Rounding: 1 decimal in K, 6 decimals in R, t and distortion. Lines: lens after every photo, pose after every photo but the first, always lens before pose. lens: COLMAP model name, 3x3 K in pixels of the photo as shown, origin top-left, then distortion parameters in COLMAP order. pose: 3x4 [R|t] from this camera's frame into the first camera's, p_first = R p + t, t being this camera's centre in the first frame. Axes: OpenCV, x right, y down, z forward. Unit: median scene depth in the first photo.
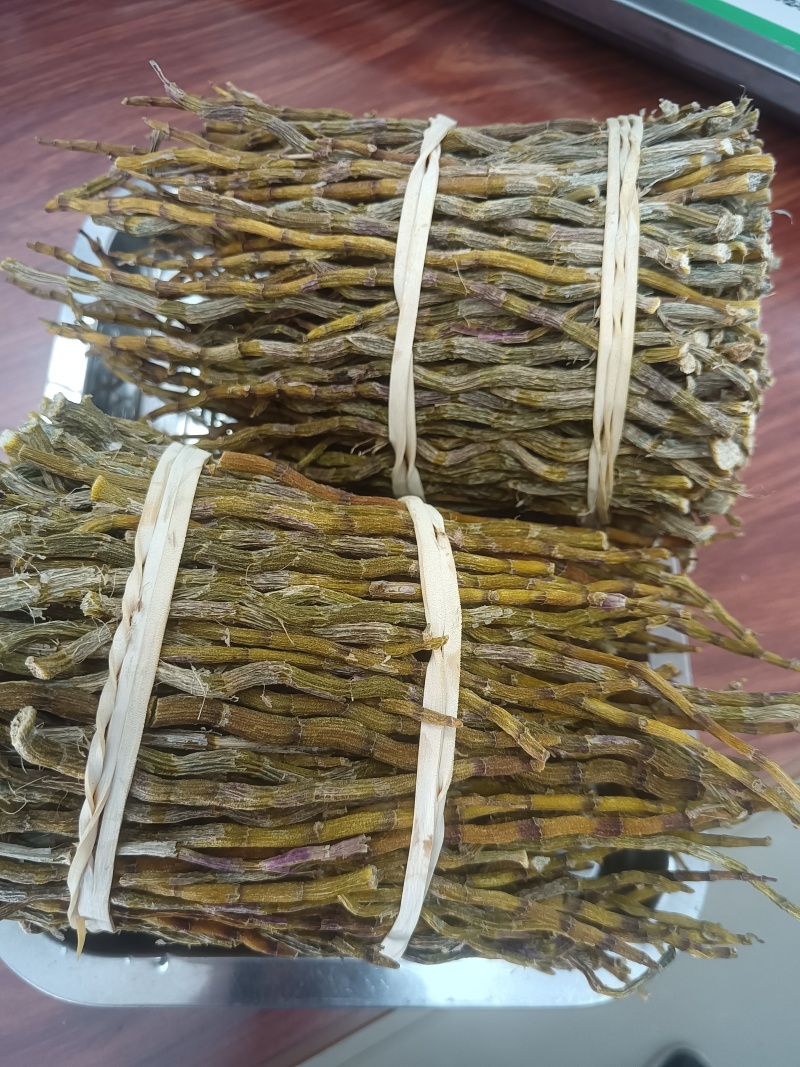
lens RADIAL K [[883.2, 0, 400.0], [0, 883.2, 533.5], [0, 0, 1]] dist [-0.009139, -0.011005]
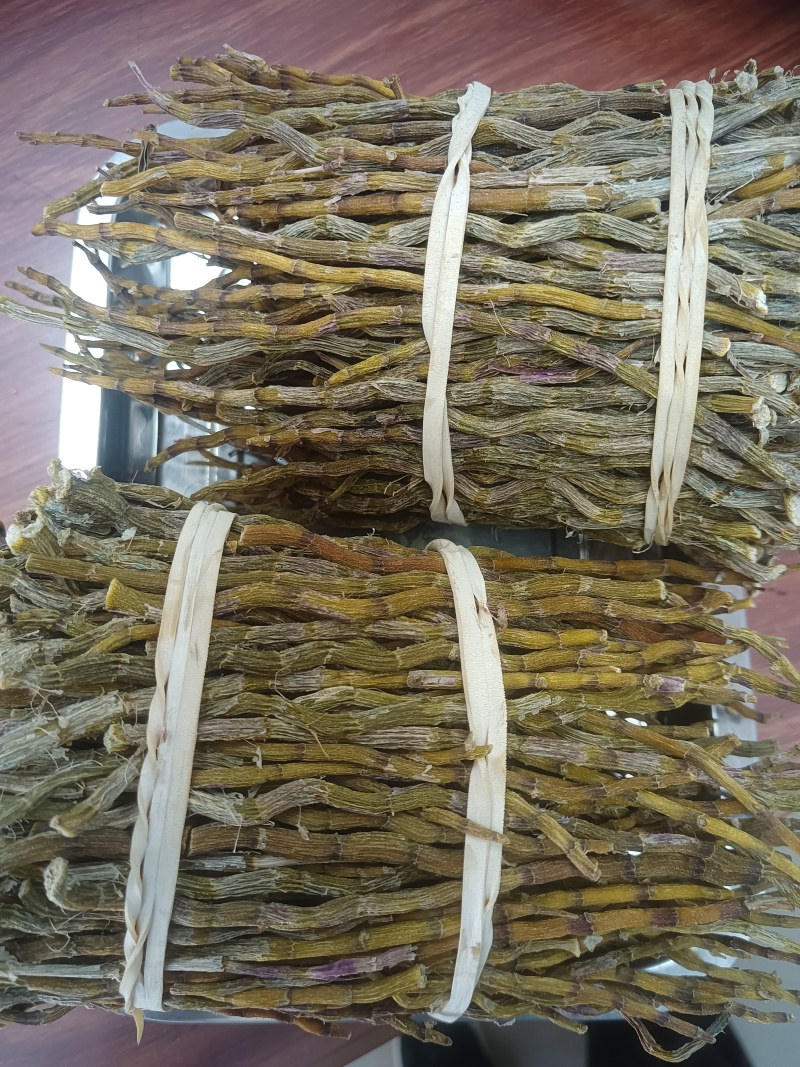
lens RADIAL K [[883.2, 0, 400.0], [0, 883.2, 533.5], [0, 0, 1]] dist [-0.009139, -0.011005]
pose [[0.997478, -0.031497, -0.063607, 0.021163], [0.042184, 0.983773, 0.174390, -0.243116], [0.057082, -0.176633, 0.982620, 0.100335]]
